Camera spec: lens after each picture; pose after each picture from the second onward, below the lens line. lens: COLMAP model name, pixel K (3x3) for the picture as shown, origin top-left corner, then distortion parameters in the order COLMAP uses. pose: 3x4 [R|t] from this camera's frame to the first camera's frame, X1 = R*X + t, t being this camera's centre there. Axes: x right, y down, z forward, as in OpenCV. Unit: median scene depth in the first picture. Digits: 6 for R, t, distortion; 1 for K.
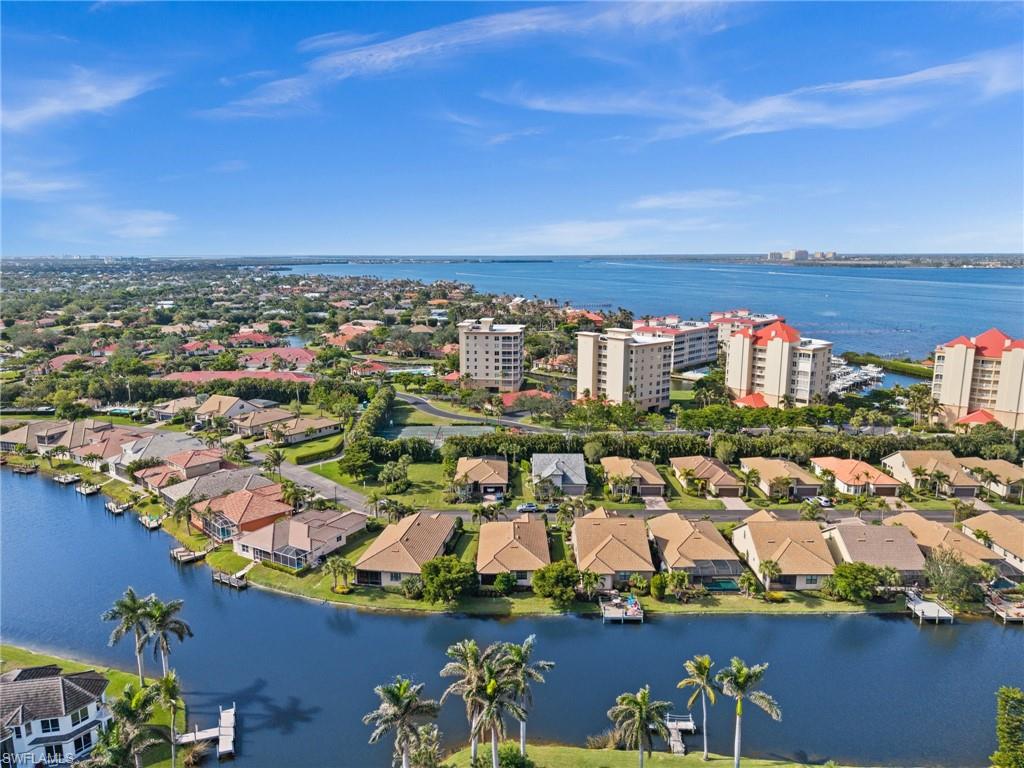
lens RADIAL K [[704.1, 0, 511.0], [0, 704.1, 382.1], [0, 0, 1]] dist [0.025443, -0.015023]
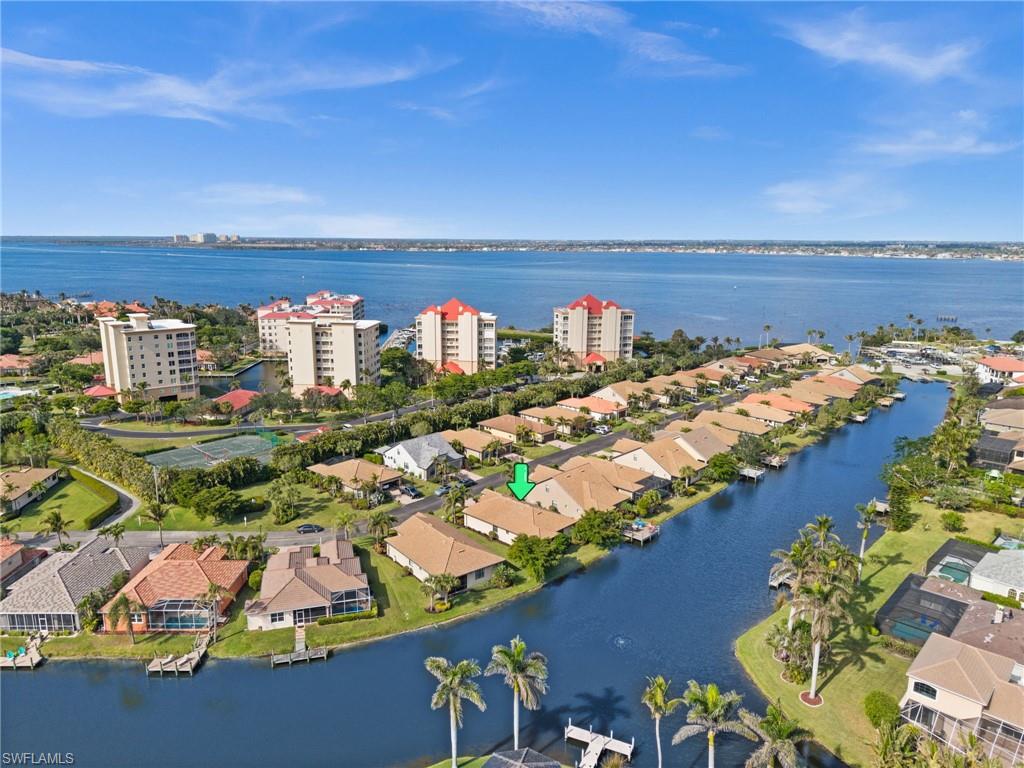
lens RADIAL K [[690.7, 0, 512.3], [0, 690.7, 385.5], [0, 0, 1]] dist [0.012597, -0.001013]
pose [[0.680820, -0.145936, 0.717765, -0.393126], [0.122260, 0.988844, 0.085084, -0.028720], [-0.722175, 0.029827, 0.691067, 0.152256]]
